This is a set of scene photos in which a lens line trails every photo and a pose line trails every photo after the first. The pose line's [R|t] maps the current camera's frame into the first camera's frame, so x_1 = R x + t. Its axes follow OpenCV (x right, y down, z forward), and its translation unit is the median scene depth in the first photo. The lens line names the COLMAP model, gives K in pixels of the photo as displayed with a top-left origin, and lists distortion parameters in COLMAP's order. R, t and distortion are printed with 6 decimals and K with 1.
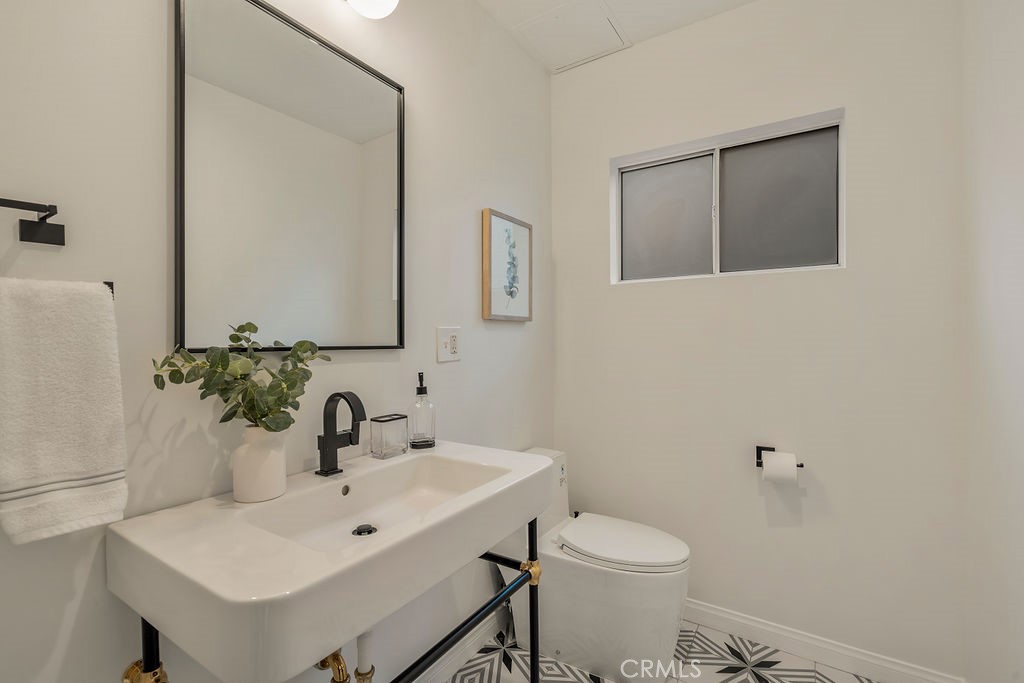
lens RADIAL K [[470.5, 0, 512.0], [0, 470.5, 341.5], [0, 0, 1]] dist [-0.004935, 0.000168]
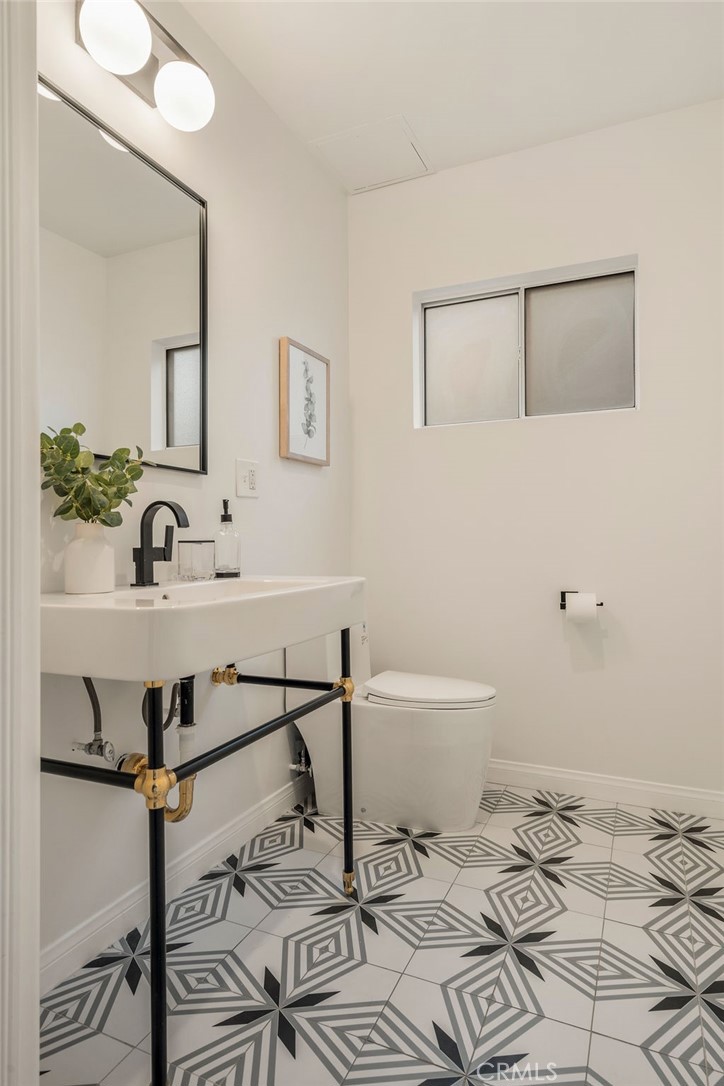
lens RADIAL K [[616.0, 0, 380.6], [0, 616.0, 529.0], [0, 0, 1]] dist [0.001915, 0.000747]
pose [[0.986393, -0.003396, 0.164369, -0.066344], [0.004465, 0.999971, -0.006135, 0.101535], [-0.164343, 0.006785, 0.986380, -0.219295]]
